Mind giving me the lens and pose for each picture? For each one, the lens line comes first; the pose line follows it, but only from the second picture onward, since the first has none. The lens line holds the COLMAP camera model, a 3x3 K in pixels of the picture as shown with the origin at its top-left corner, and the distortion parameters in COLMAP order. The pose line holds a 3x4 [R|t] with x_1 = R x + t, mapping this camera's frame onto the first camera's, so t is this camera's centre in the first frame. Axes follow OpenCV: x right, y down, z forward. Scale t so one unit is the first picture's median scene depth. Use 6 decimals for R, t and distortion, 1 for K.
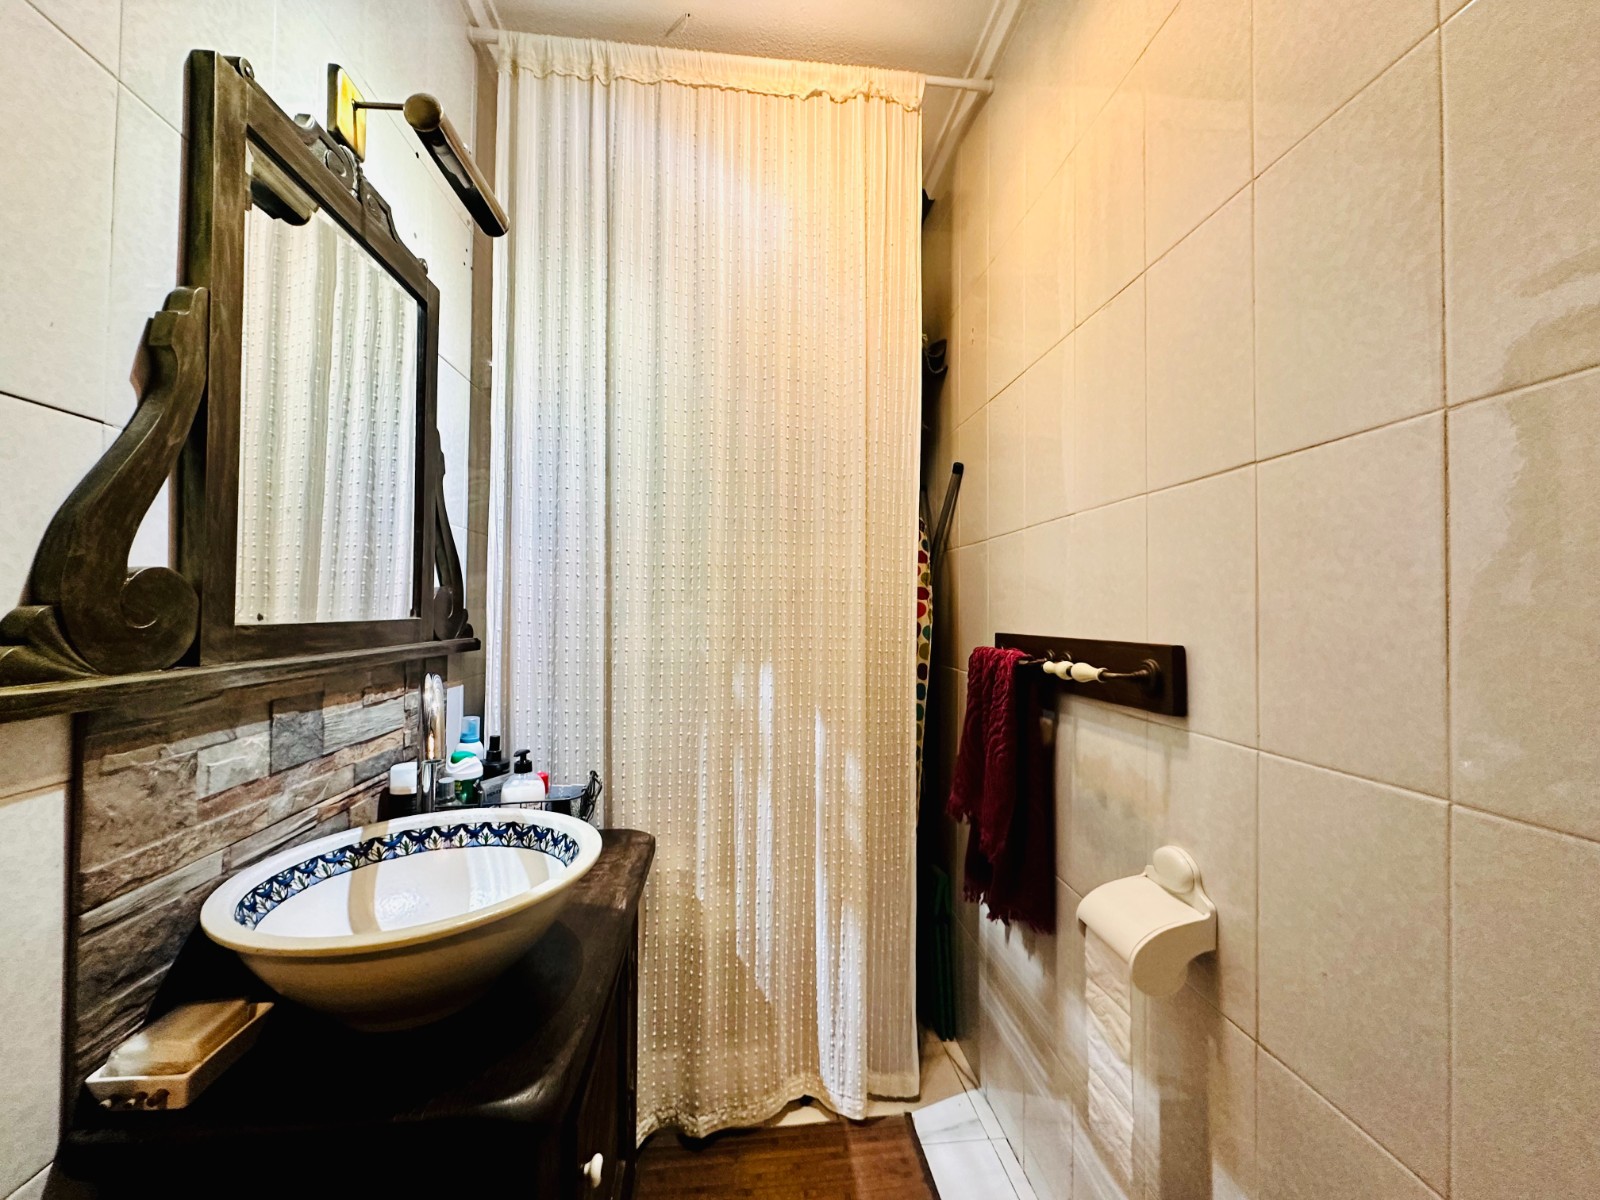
lens RADIAL K [[638.3, 0, 805.2], [0, 638.3, 604.2], [0, 0, 1]] dist [-0.005659, 0.001448]
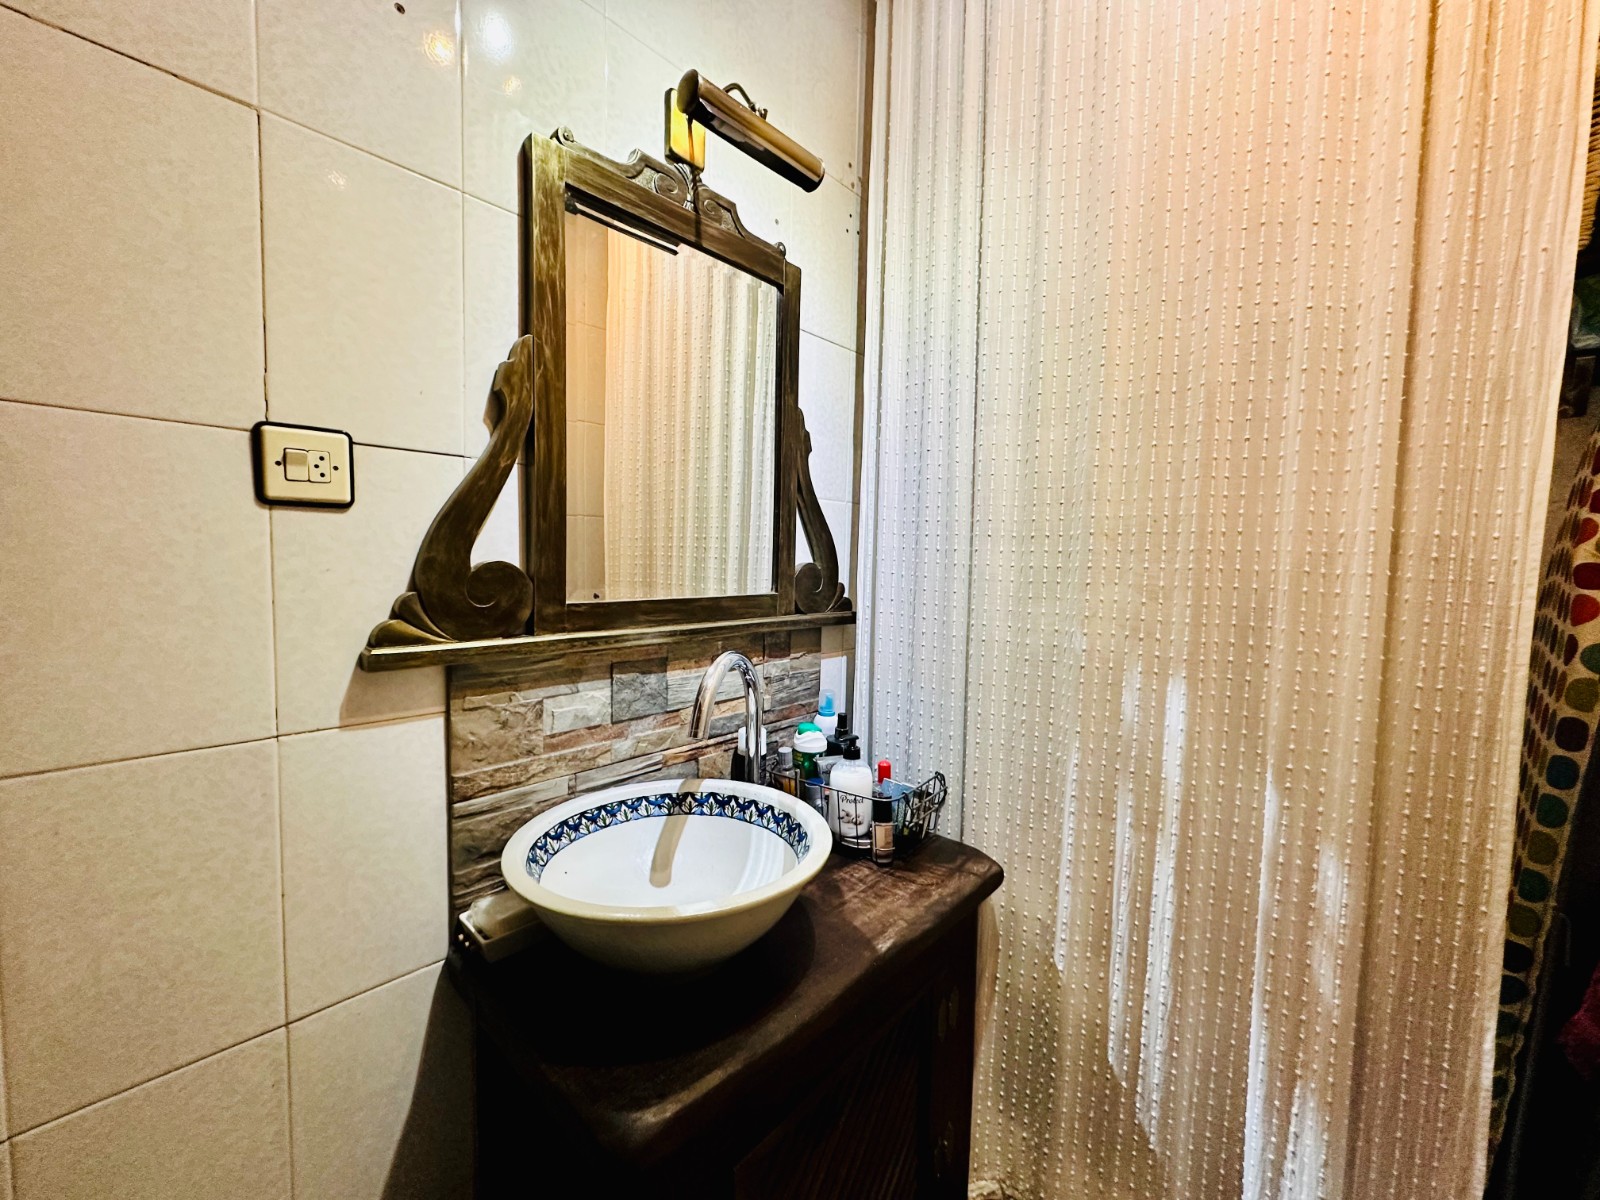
lens RADIAL K [[638.3, 0, 799.9], [0, 638.3, 600.9], [0, 0, 1]] dist [-0.005659, 0.001448]
pose [[0.658912, 0.057991, -0.749981, 0.330547], [-0.008661, 0.997543, 0.069524, -0.060356], [0.752170, -0.039315, 0.657795, 0.492088]]
